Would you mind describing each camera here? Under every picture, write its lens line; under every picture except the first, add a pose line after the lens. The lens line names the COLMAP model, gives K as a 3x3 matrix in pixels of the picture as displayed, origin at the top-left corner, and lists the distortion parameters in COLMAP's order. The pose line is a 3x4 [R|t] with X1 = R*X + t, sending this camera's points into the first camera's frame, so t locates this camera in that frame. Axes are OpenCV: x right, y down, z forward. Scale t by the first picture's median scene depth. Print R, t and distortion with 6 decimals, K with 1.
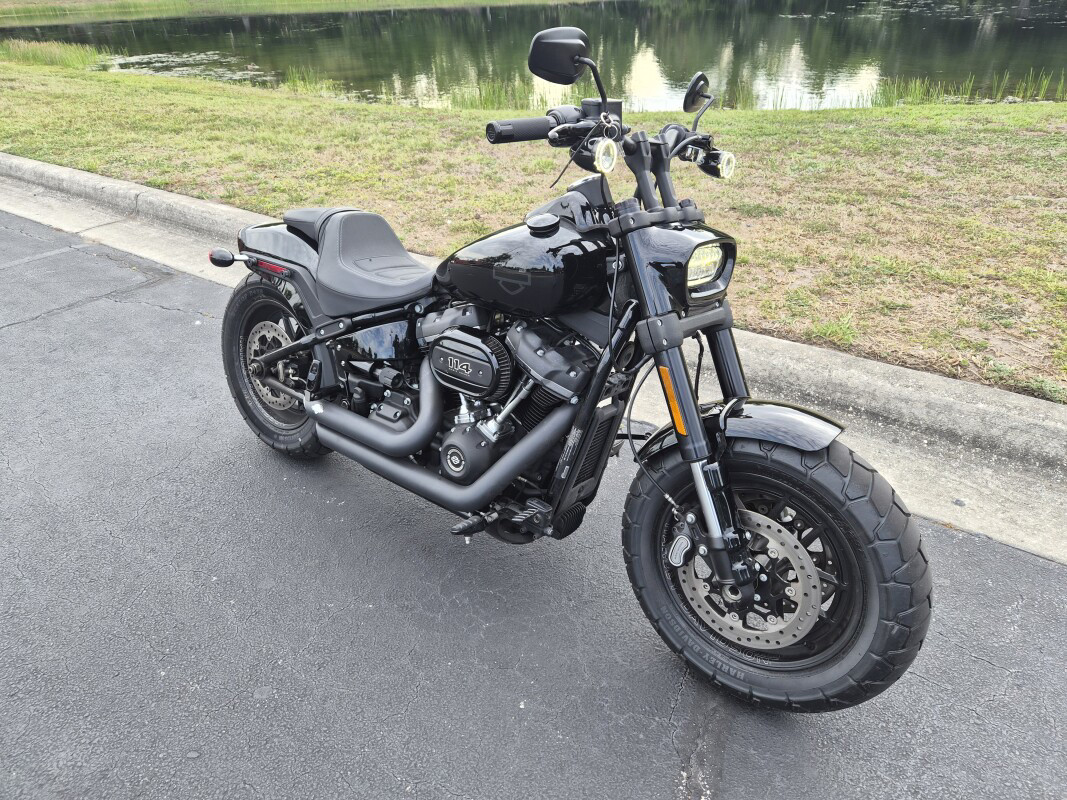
lens RADIAL K [[726.5, 0, 518.3], [0, 726.5, 383.1], [0, 0, 1]] dist [0.032707, -0.001834]
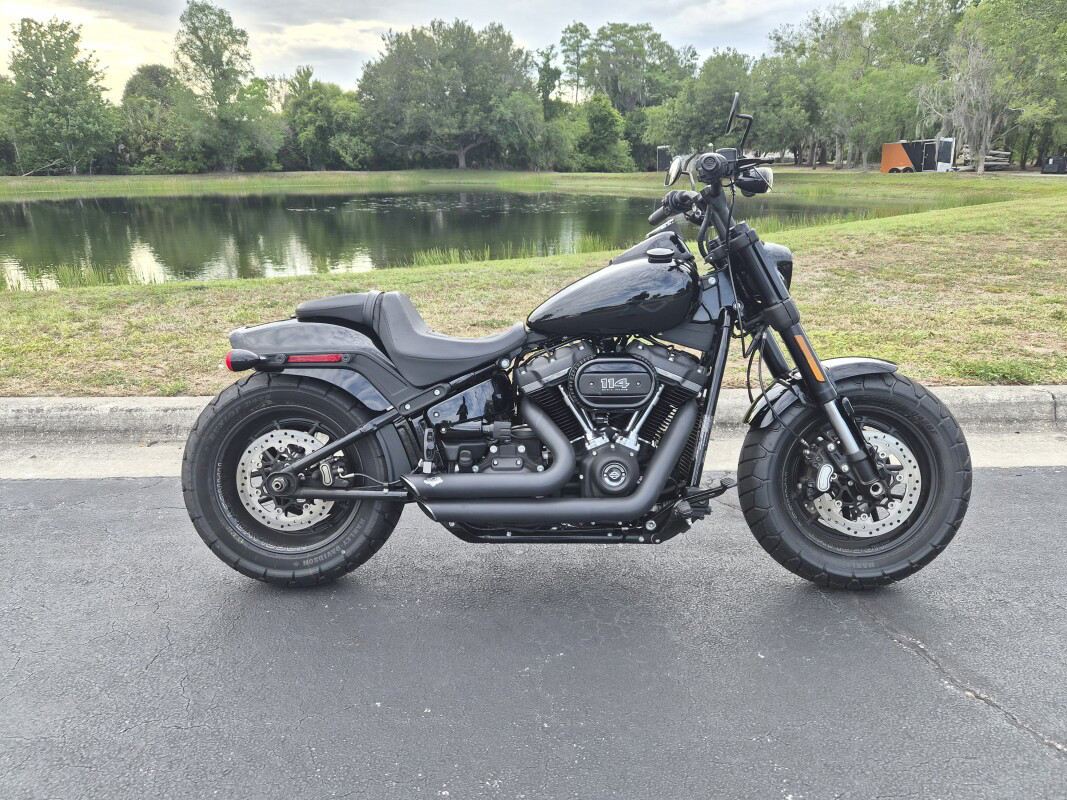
lens RADIAL K [[749.9, 0, 499.7], [0, 749.9, 382.3], [0, 0, 1]] dist [0.040943, -0.051508]
pose [[0.811276, -0.138016, 0.568140, -0.818544], [0.273127, 0.948653, -0.159559, 0.102911], [-0.516946, 0.284621, 0.807315, 0.132441]]
